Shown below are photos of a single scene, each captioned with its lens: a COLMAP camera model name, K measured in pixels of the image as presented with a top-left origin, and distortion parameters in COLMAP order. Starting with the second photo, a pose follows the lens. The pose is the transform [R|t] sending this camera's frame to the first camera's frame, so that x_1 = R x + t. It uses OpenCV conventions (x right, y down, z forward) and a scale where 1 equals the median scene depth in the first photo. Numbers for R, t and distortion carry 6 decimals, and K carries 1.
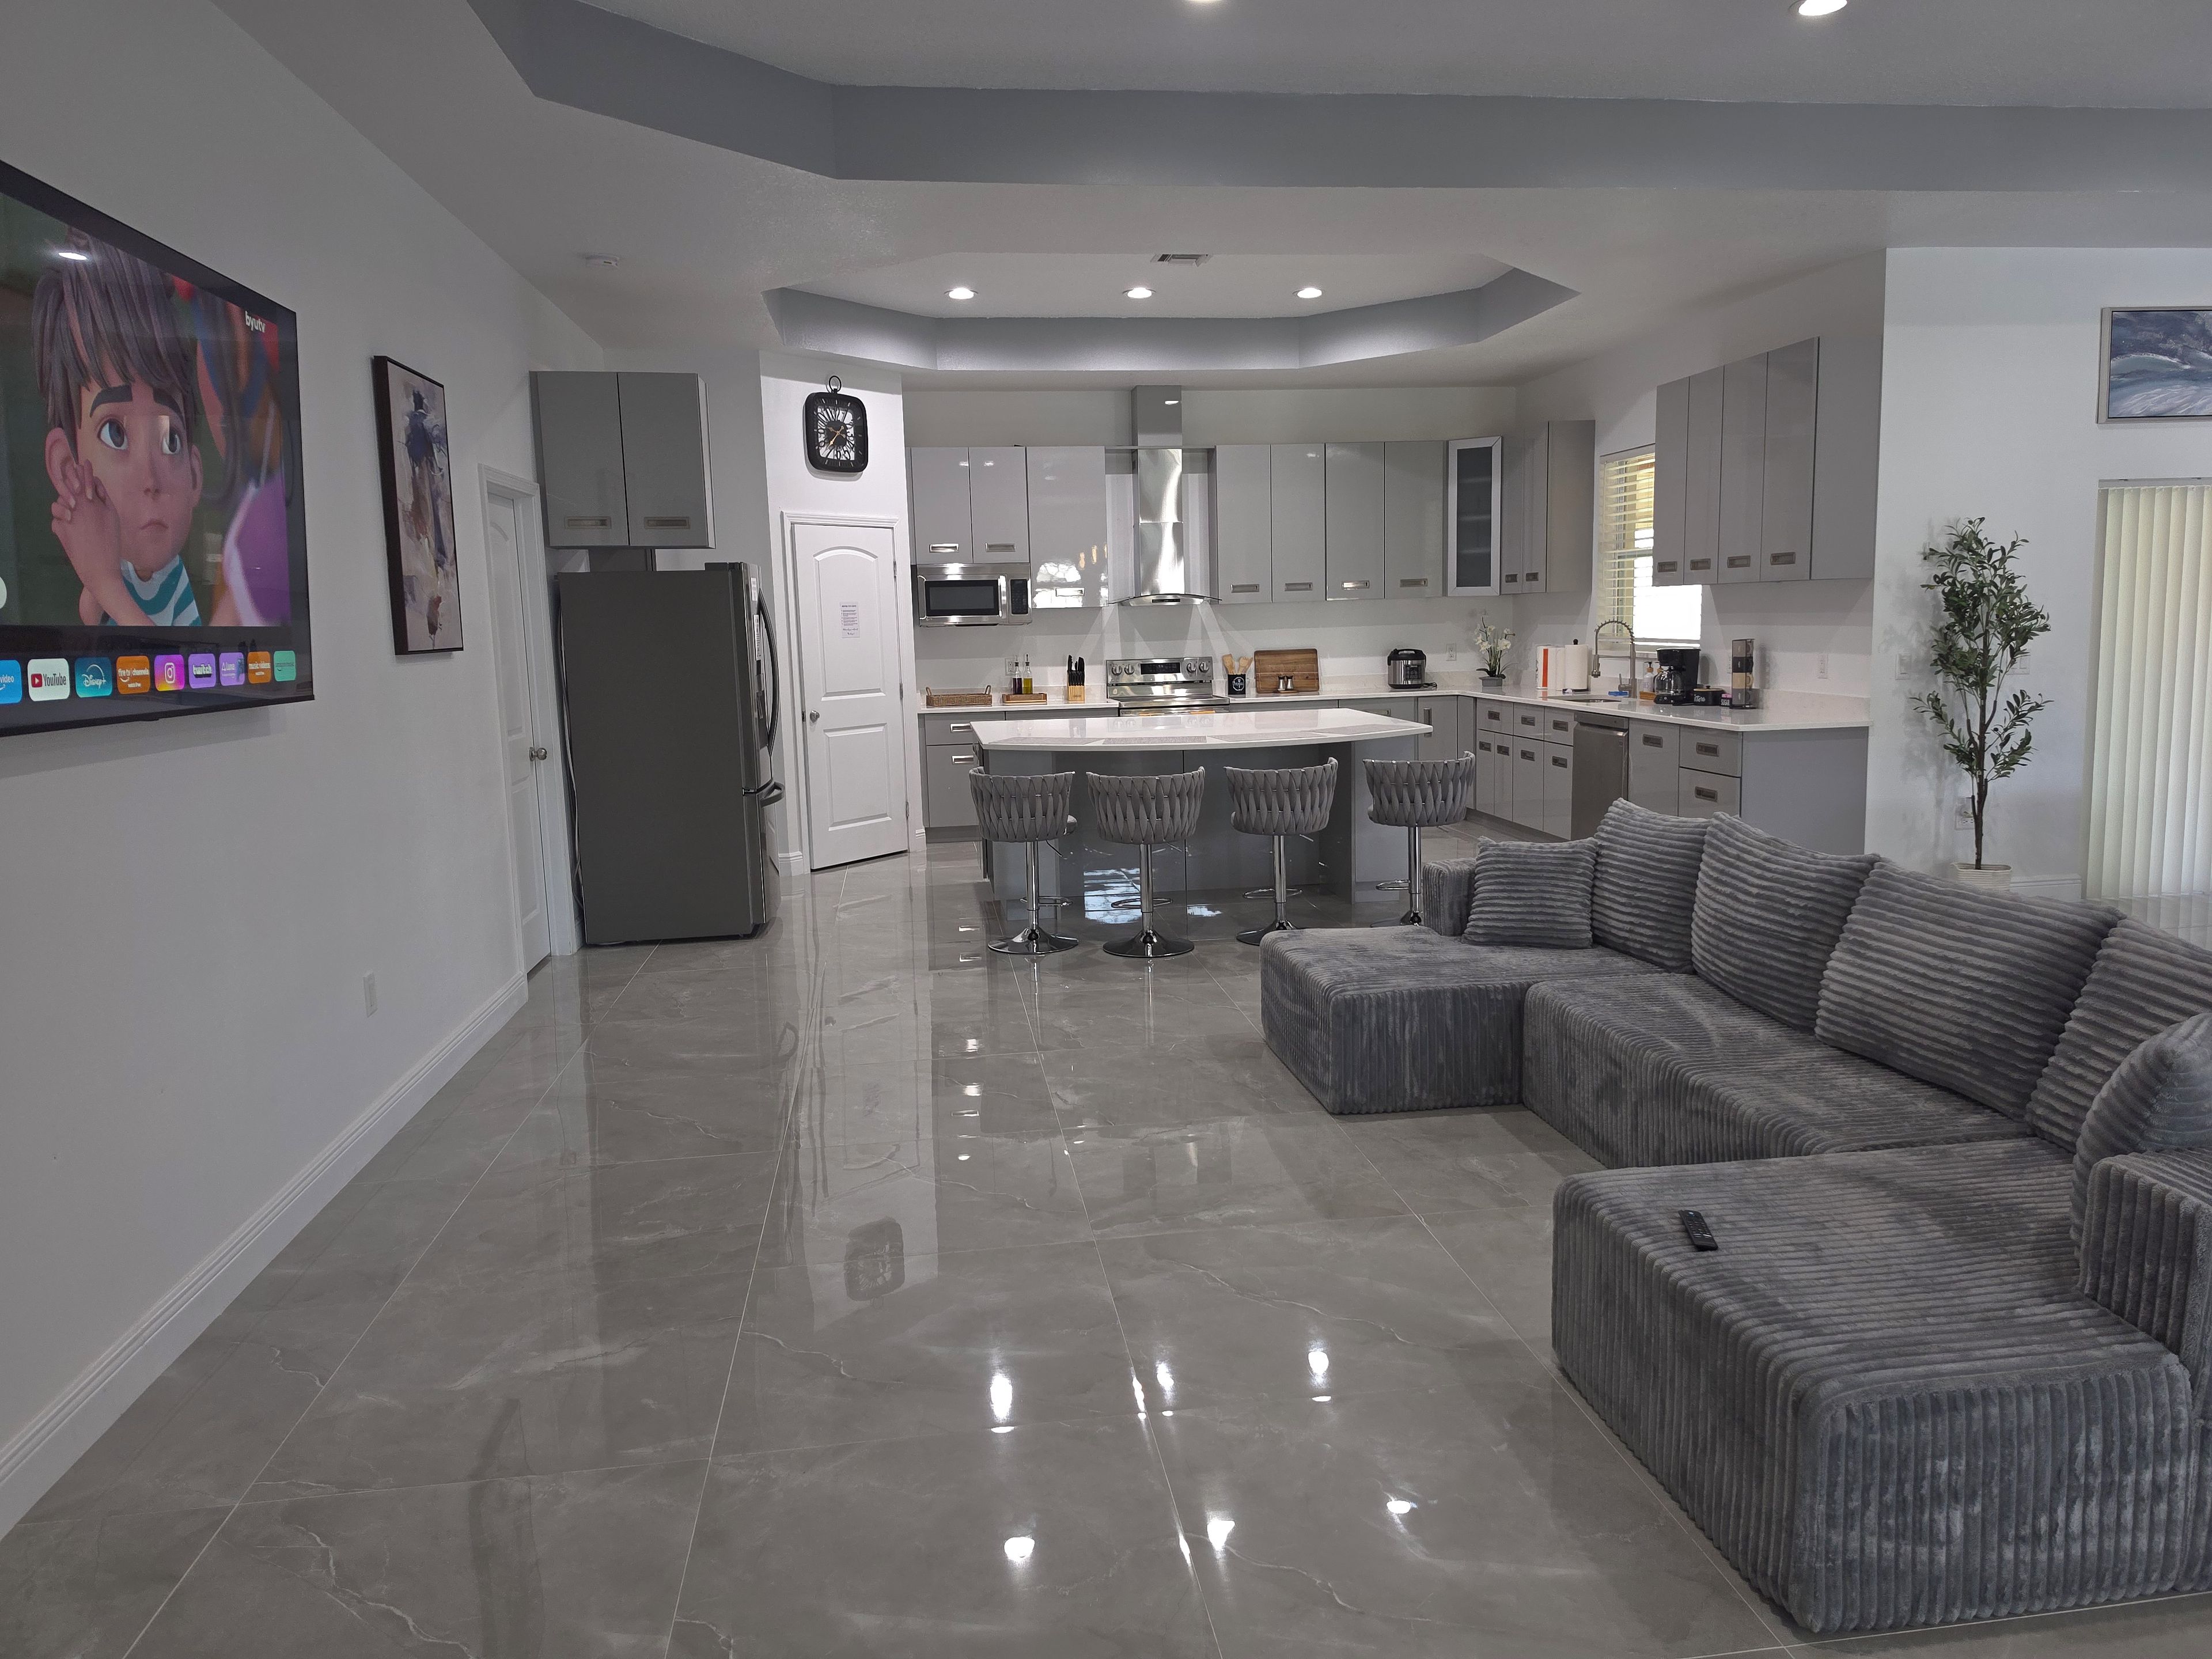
lens RADIAL K [[1578.8, 0, 1109.5], [0, 1578.8, 827.4], [0, 0, 1]] dist [0.054576, 0.002036]
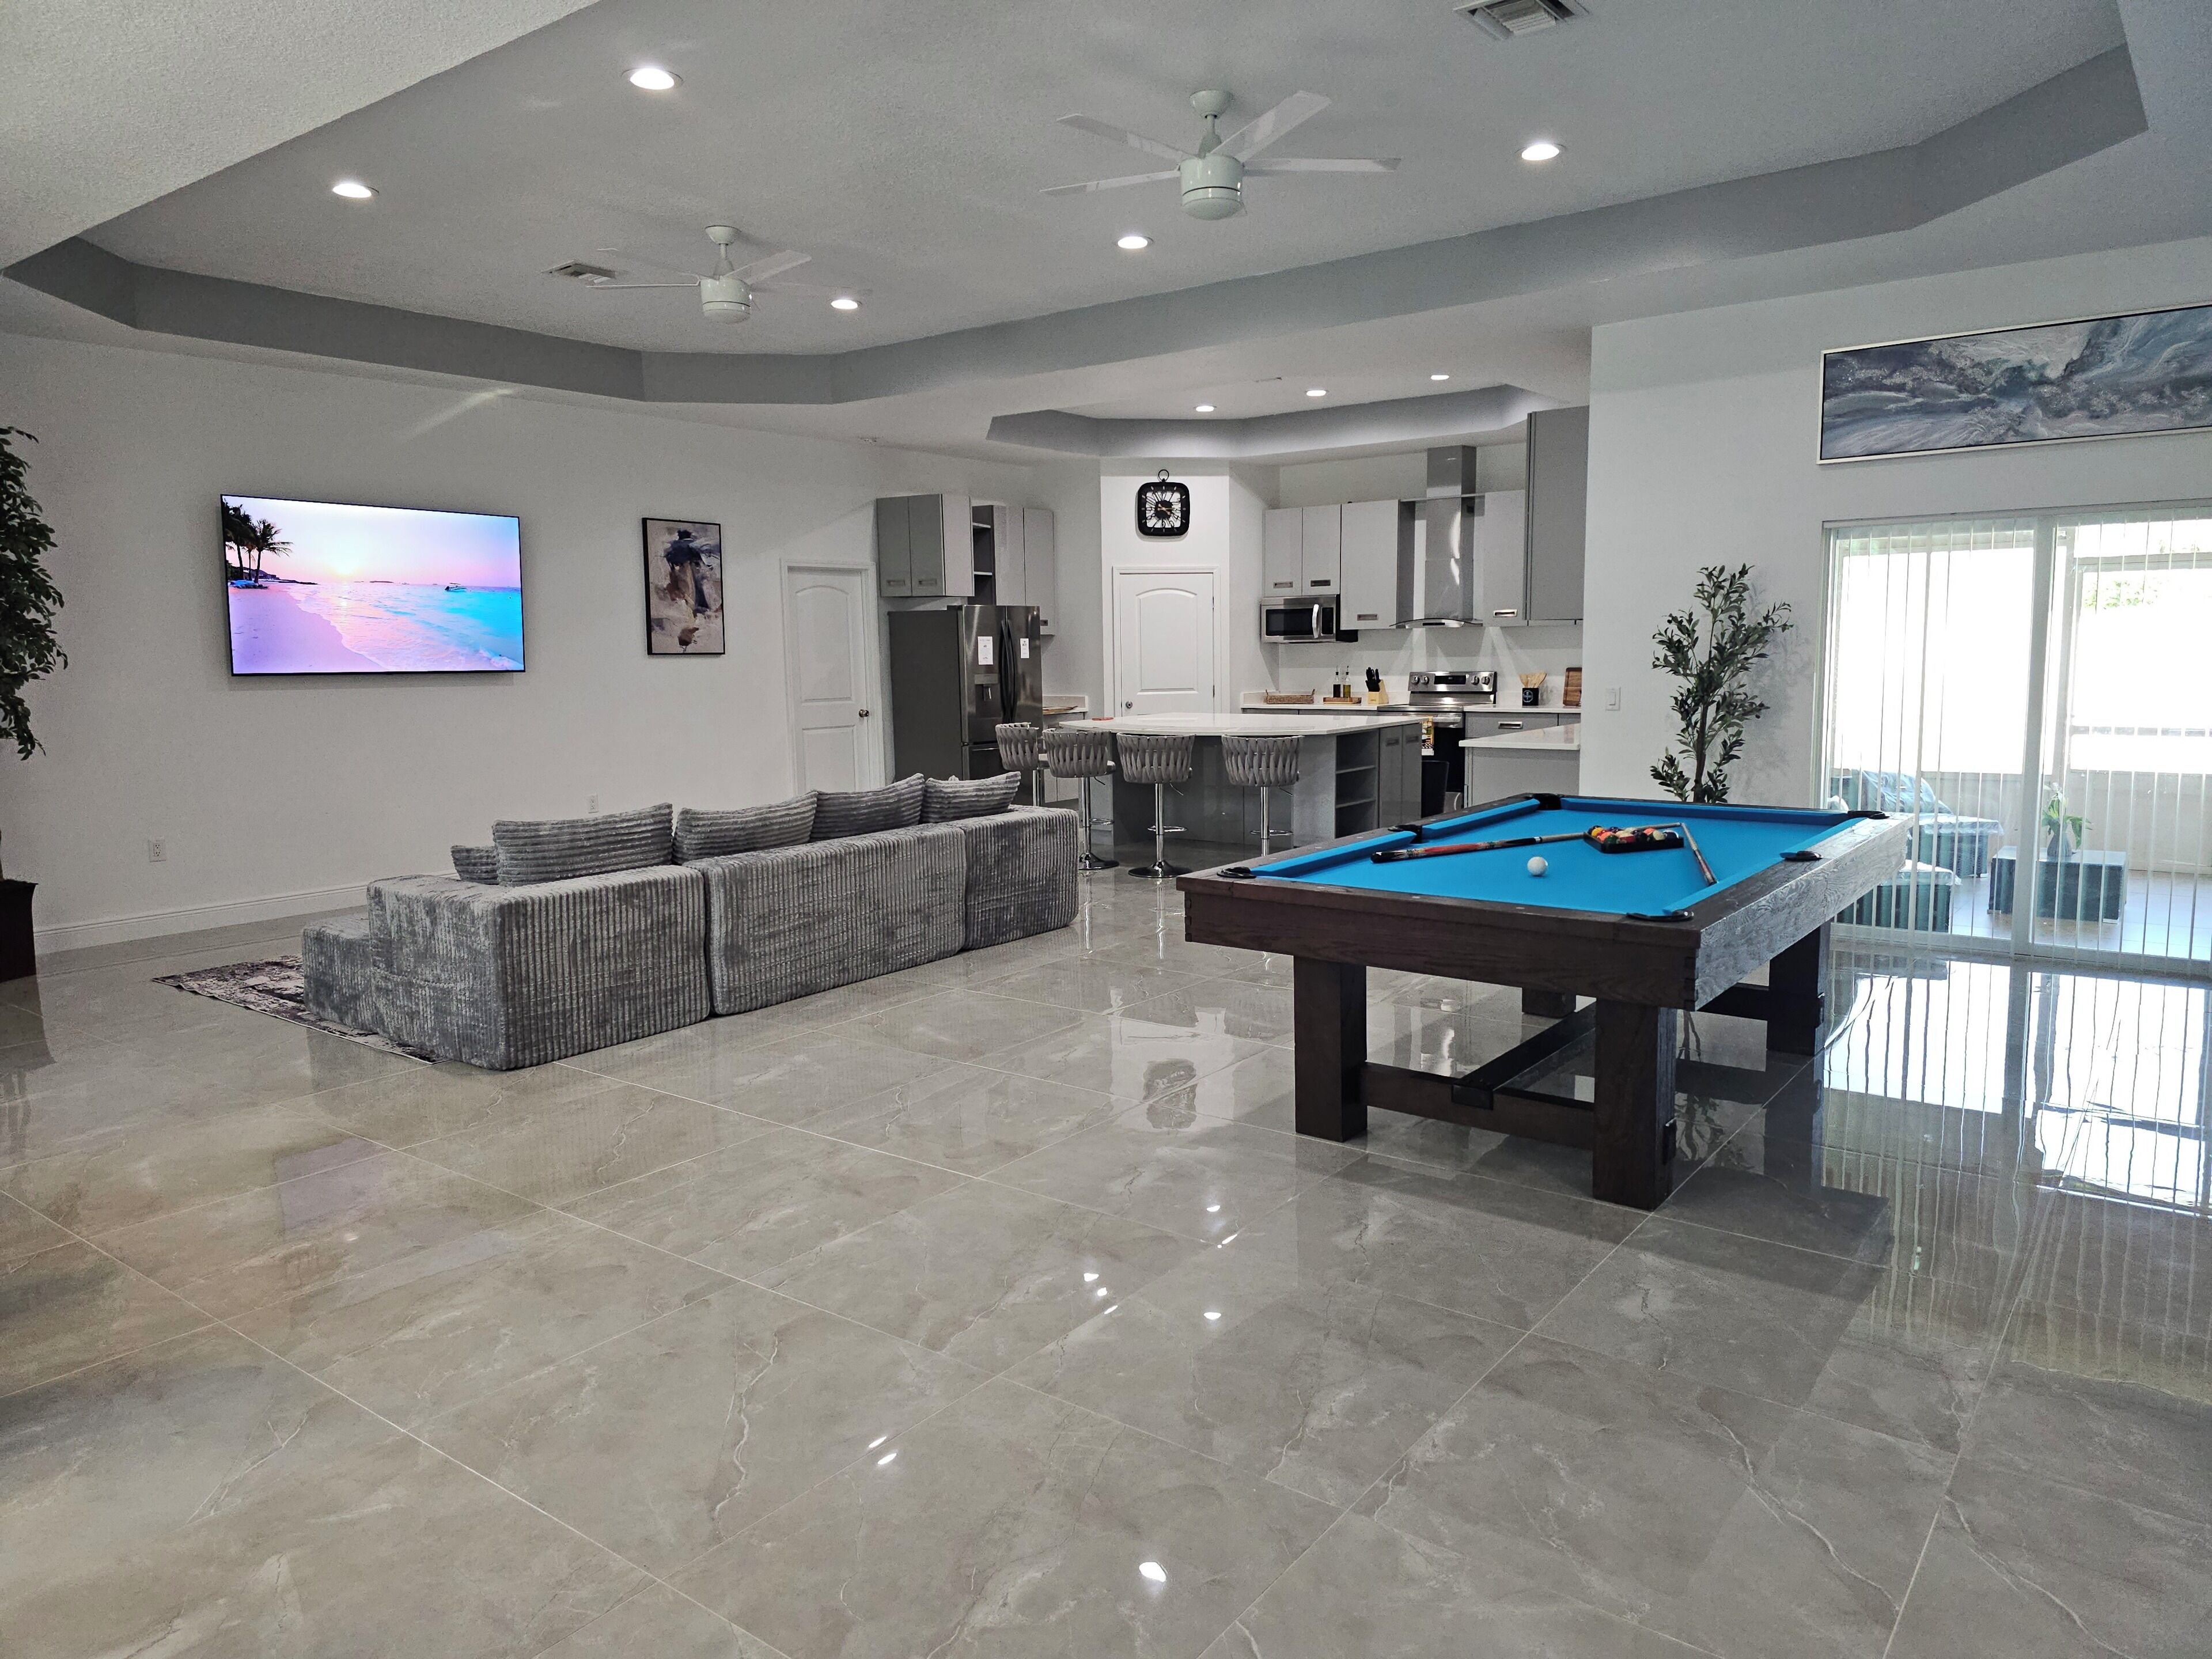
lens RADIAL K [[1487.9, 0, 1107.8], [0, 1487.9, 829.0], [0, 0, 1]] dist [0.057014, -0.000316]
pose [[0.694847, 0.104069, -0.711588, 0.790695], [-0.099510, 0.993869, 0.048184, -0.020042], [0.712240, 0.037329, 0.700943, 0.025413]]
